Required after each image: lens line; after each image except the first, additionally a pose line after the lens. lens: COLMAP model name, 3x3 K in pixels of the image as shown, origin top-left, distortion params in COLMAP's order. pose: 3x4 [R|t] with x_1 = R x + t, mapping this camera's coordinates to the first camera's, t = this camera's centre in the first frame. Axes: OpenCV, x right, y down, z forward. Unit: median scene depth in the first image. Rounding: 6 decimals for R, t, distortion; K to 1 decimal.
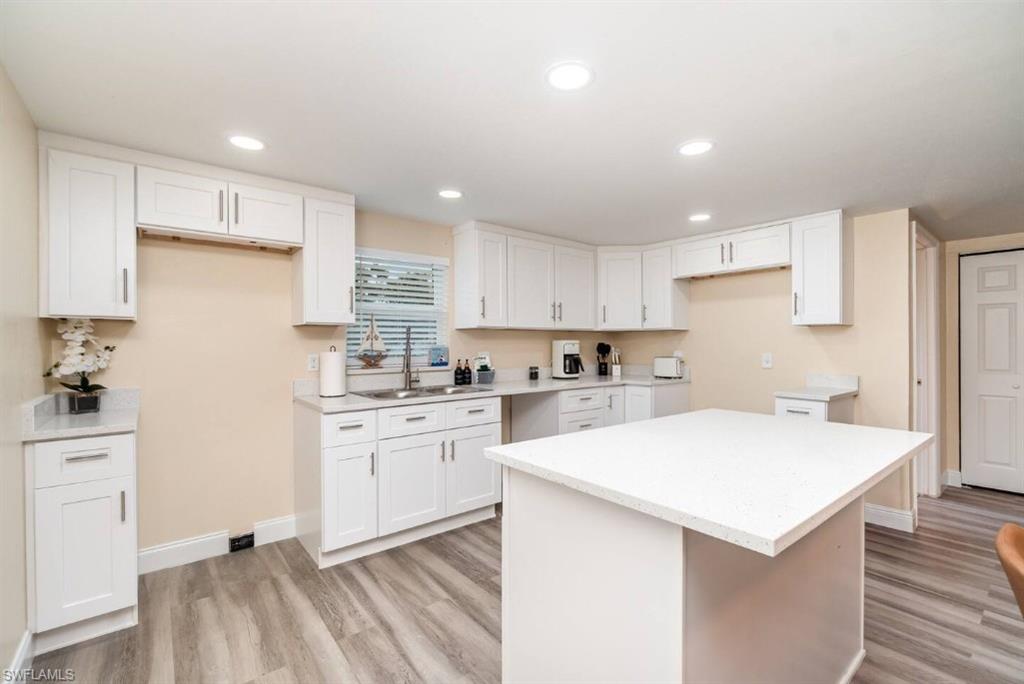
lens RADIAL K [[444.5, 0, 517.5], [0, 444.5, 348.0], [0, 0, 1]] dist [-0.005344, -0.001402]
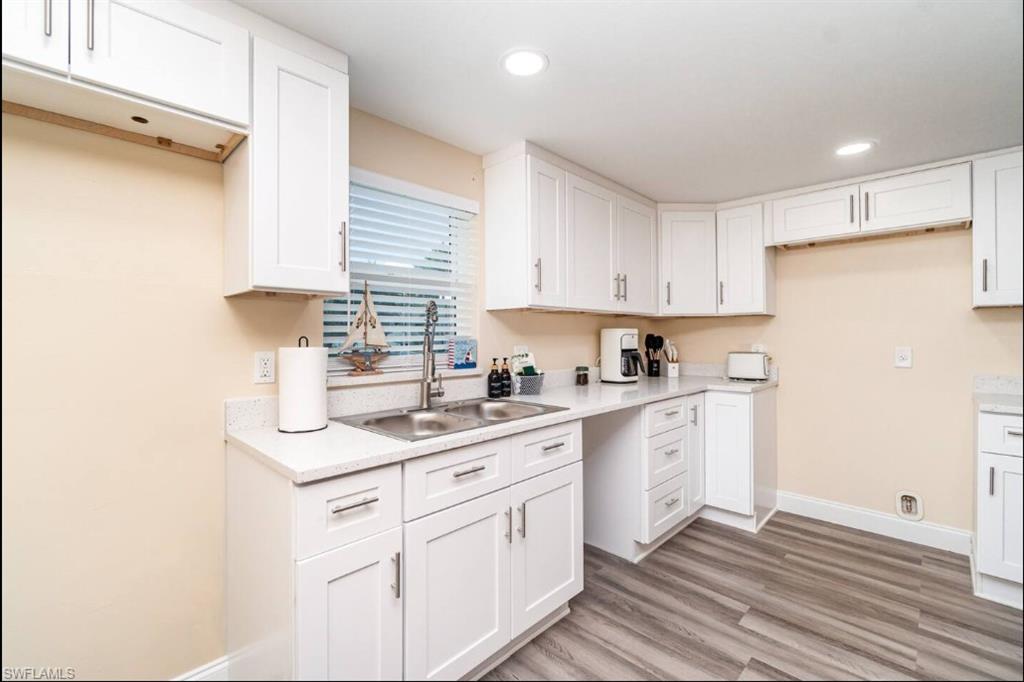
lens RADIAL K [[444.5, 0, 501.8], [0, 444.5, 338.0], [0, 0, 1]] dist [-0.005344, -0.001402]
pose [[0.995875, -0.001683, 0.090722, -0.180540], [0.002654, 0.999940, -0.010583, 0.003863], [-0.090699, 0.010781, 0.995820, 0.355477]]
